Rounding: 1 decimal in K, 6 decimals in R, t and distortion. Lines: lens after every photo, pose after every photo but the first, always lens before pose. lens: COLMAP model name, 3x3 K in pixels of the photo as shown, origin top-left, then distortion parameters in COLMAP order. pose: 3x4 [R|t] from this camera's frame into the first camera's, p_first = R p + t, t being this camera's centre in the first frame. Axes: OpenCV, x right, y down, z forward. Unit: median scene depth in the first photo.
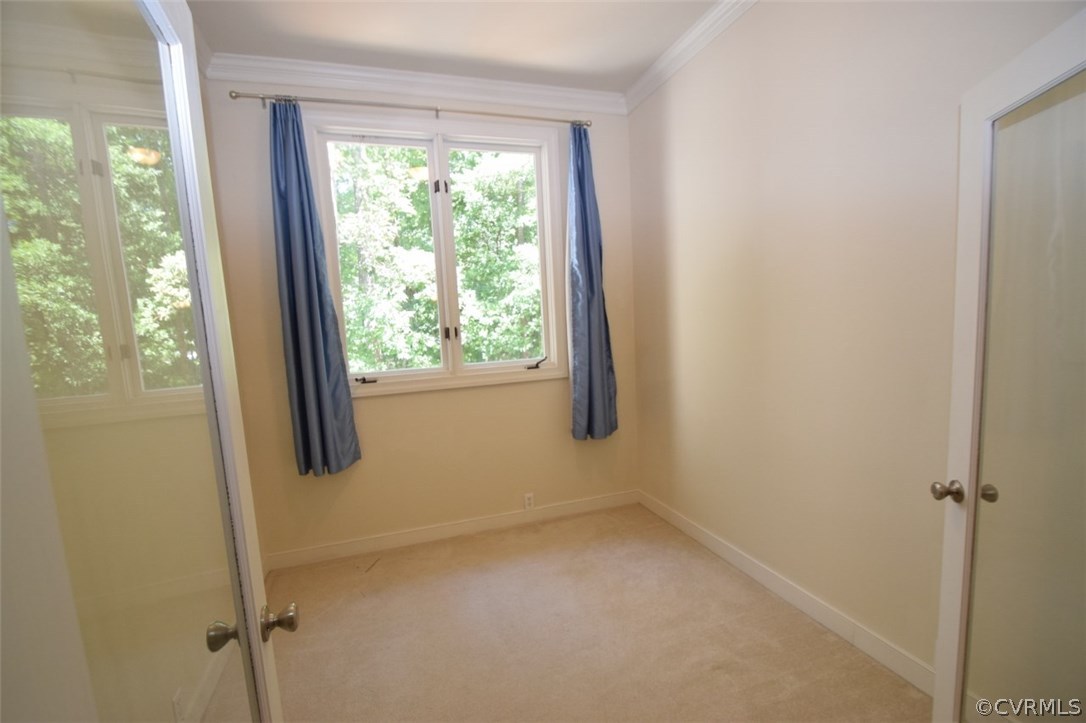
lens RADIAL K [[477.0, 0, 534.7], [0, 477.0, 381.5], [0, 0, 1]] dist [0.015801, -0.016445]
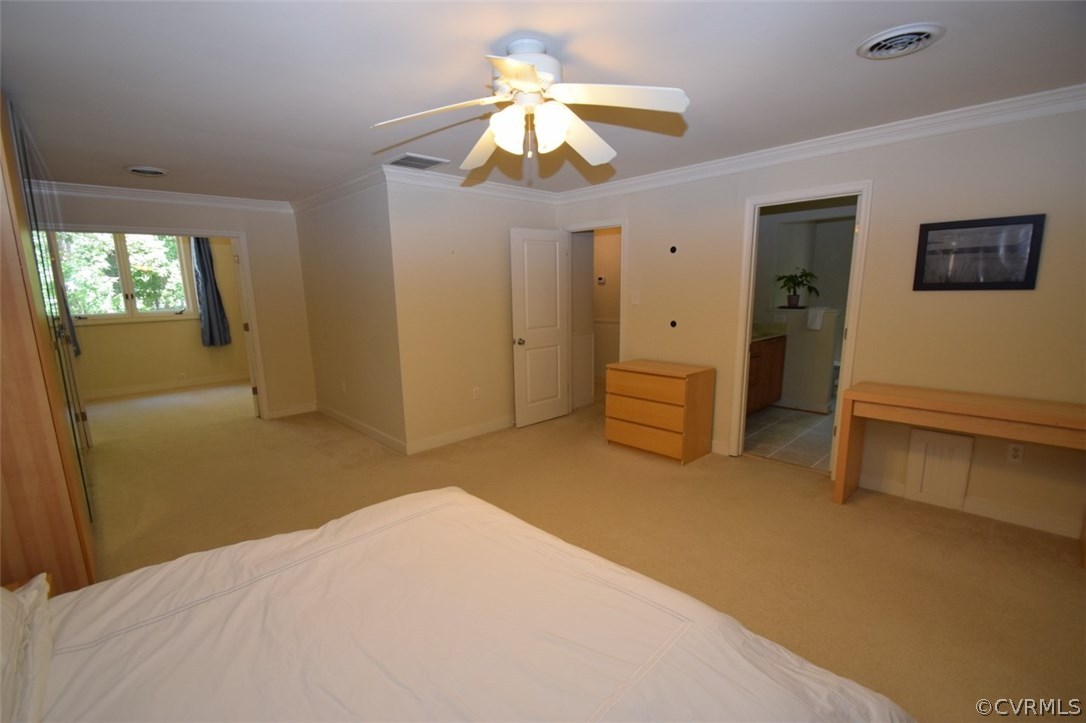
lens RADIAL K [[477.0, 0, 534.7], [0, 477.0, 381.5], [0, 0, 1]] dist [0.015801, -0.016445]
pose [[0.901294, -0.046965, 0.430654, 0.504730], [0.020532, 0.997620, 0.065825, 0.169211], [-0.432721, -0.050486, 0.900113, -1.685407]]
